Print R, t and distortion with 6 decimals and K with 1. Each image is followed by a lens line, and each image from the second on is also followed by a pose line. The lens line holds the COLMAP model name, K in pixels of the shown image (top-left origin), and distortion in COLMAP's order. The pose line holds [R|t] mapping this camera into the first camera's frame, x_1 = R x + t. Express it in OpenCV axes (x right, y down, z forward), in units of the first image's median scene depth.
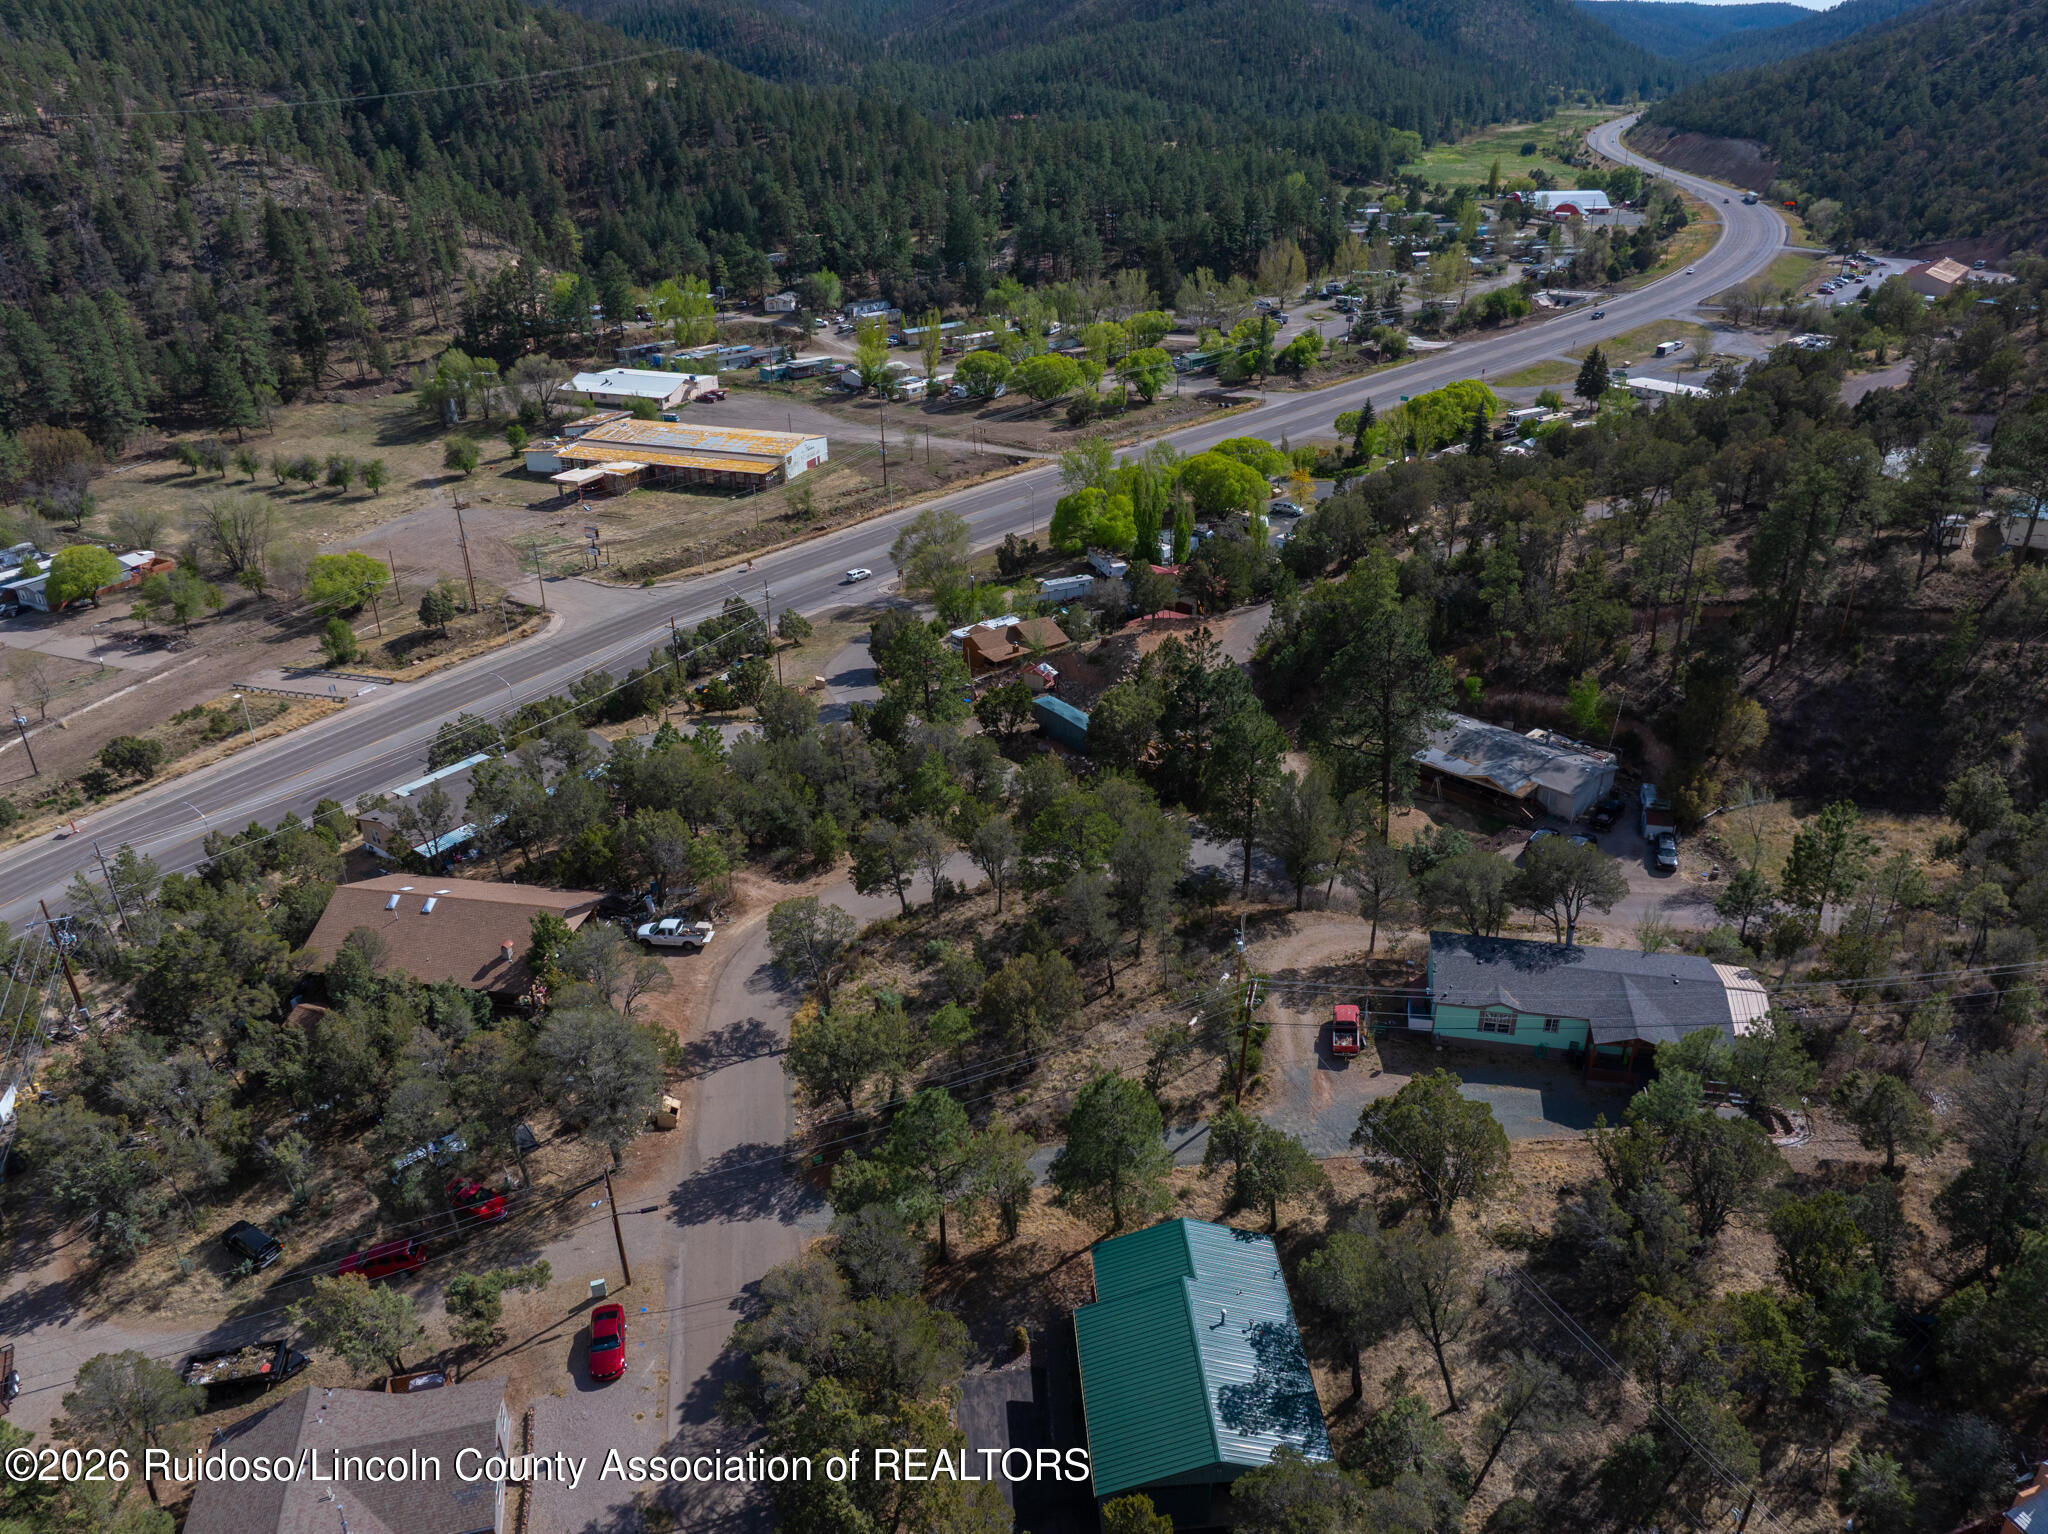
lens RADIAL K [[1442.5, 0, 1032.9], [0, 1442.5, 763.8], [0, 0, 1]] dist [-0.035242, -0.006529]
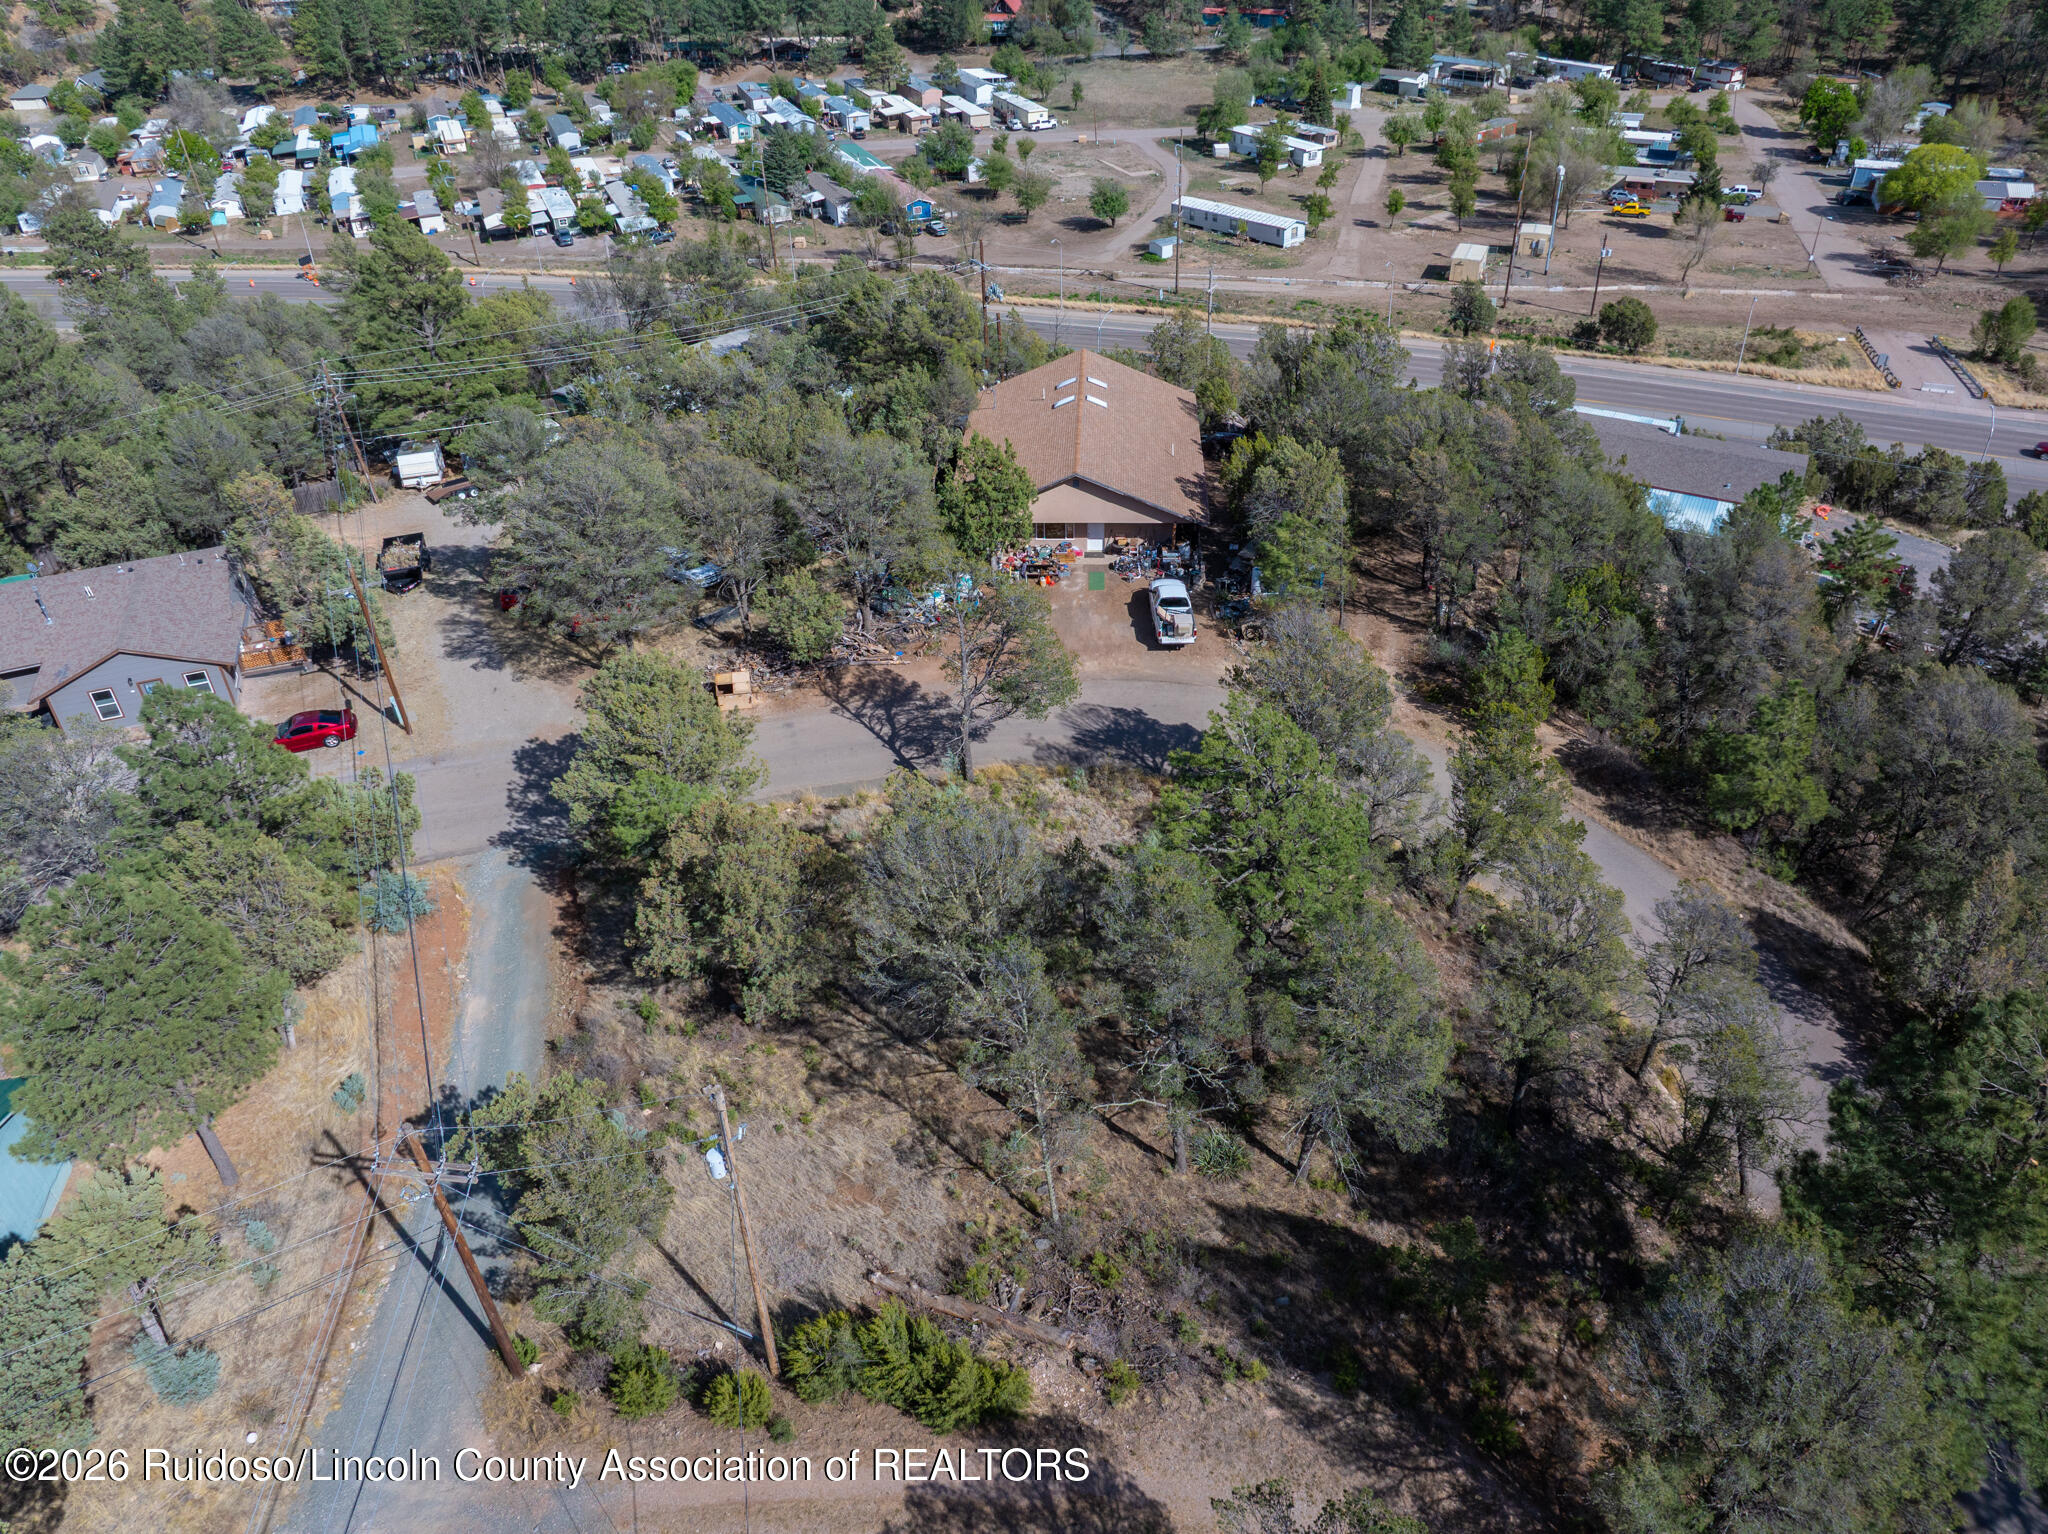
lens RADIAL K [[1448.0, 0, 1032.7], [0, 1448.0, 760.5], [0, 0, 1]] dist [-0.054115, 0.027802]
pose [[0.121749, 0.572706, -0.810670, 0.112156], [-0.417004, 0.770681, 0.481828, -0.042356], [0.900713, 0.279391, 0.332651, 0.278033]]
